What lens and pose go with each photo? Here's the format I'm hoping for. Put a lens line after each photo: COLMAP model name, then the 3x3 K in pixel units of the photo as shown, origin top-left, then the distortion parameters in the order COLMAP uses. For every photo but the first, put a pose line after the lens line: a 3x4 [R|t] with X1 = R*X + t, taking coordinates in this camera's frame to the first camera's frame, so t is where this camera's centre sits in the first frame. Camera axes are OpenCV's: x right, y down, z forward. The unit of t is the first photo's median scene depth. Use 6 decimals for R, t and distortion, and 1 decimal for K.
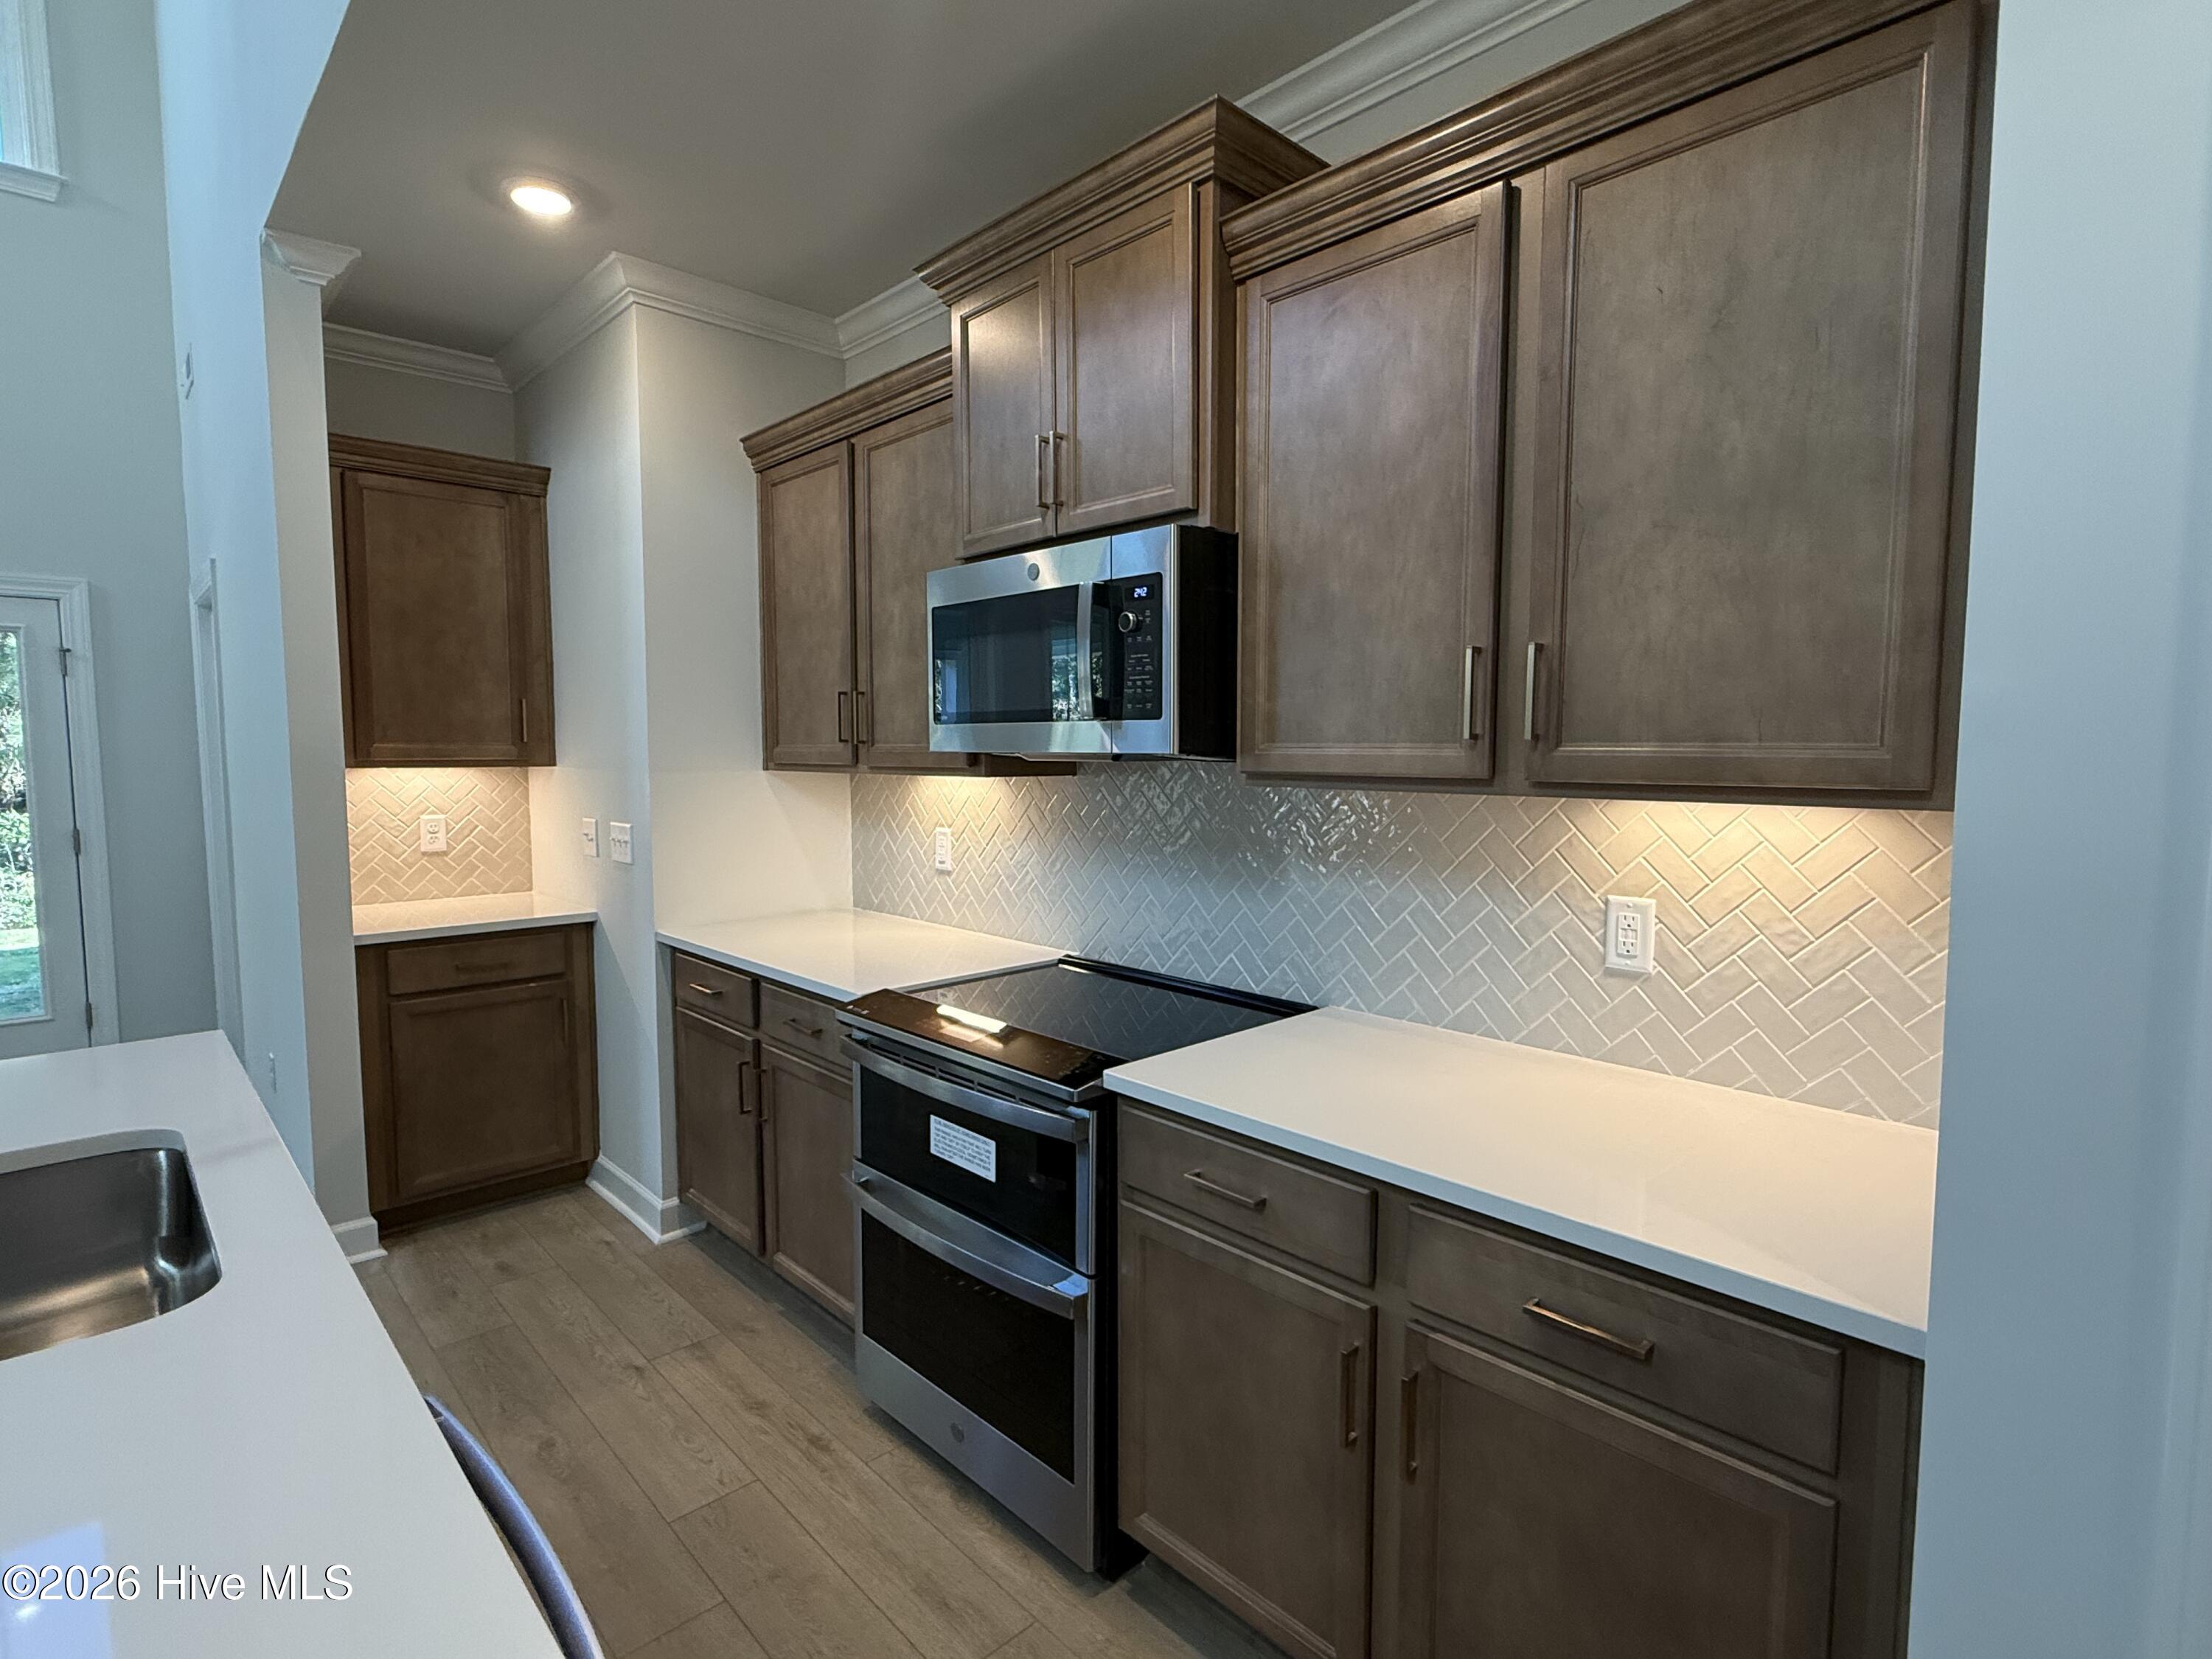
lens RADIAL K [[1098.4, 0, 1114.0], [0, 1098.4, 832.6], [0, 0, 1]] dist [-0.008392, 0.003263]
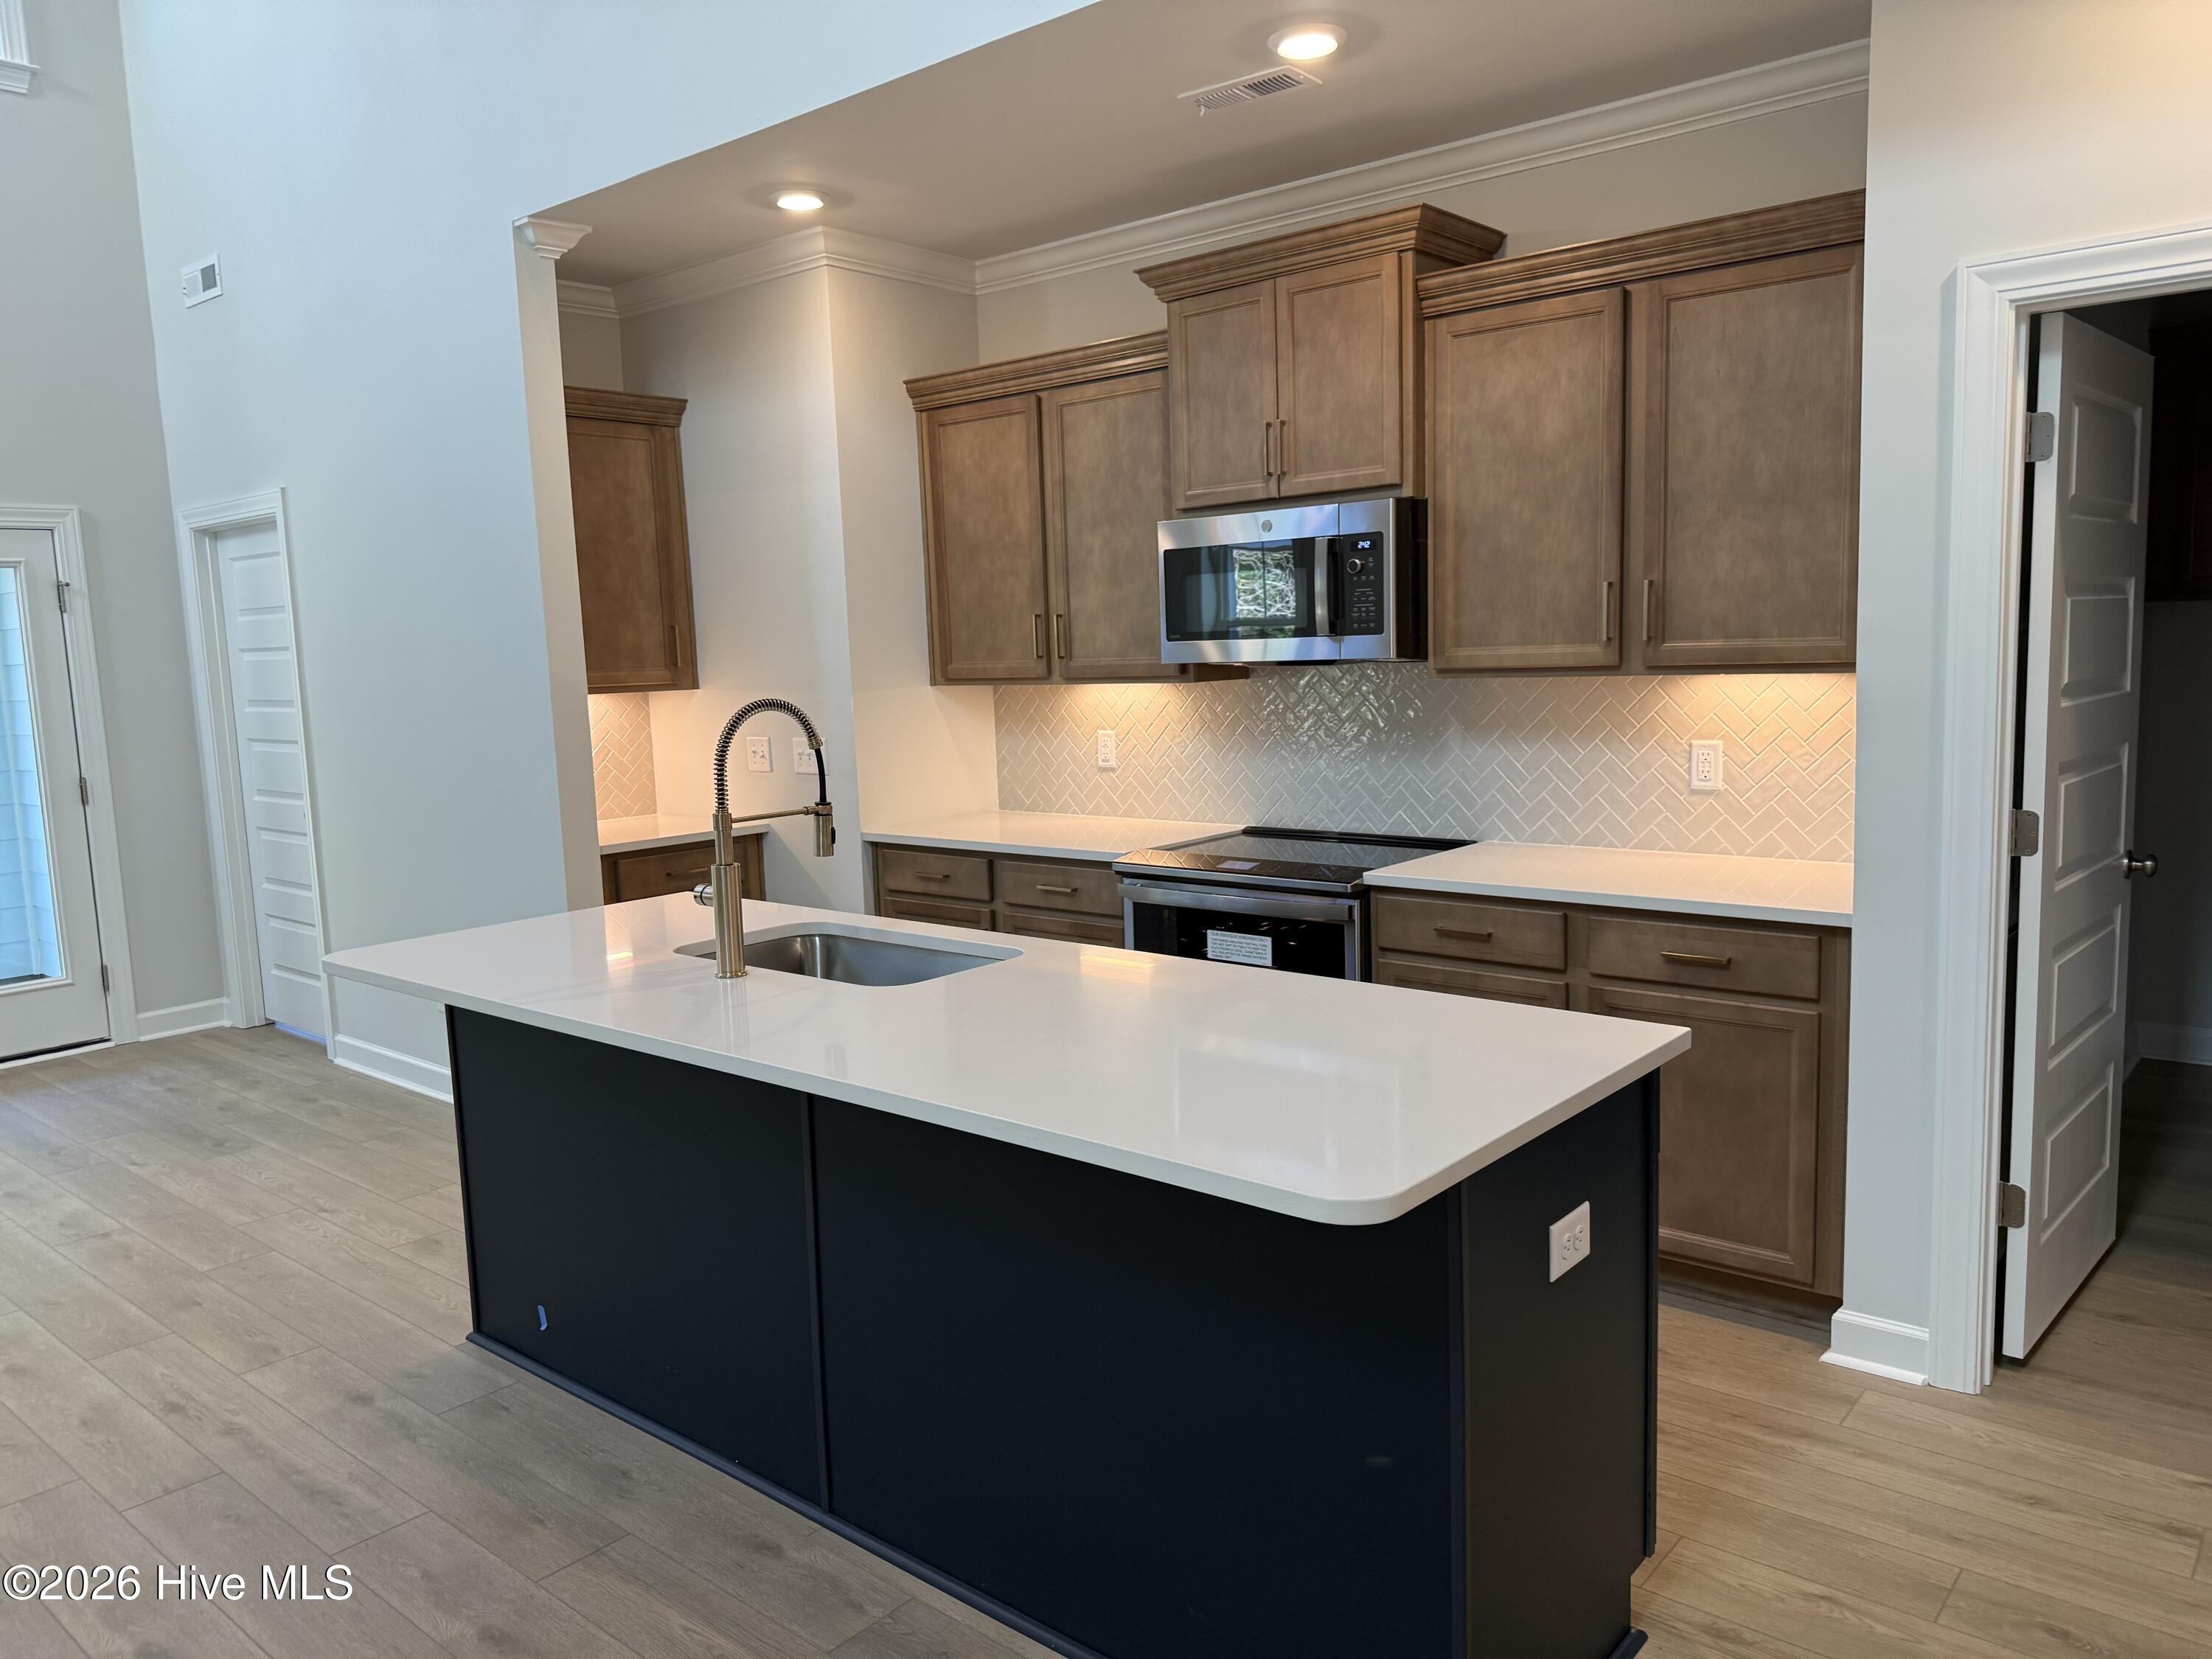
lens RADIAL K [[1584.9, 0, 1092.9], [0, 1584.9, 841.6], [0, 0, 1]] dist [0.065507, -0.070748]
pose [[0.994677, -0.047298, 0.091542, -0.378323], [0.042965, 0.997887, 0.048743, 0.035464], [-0.093654, -0.044551, 0.994608, -0.732811]]
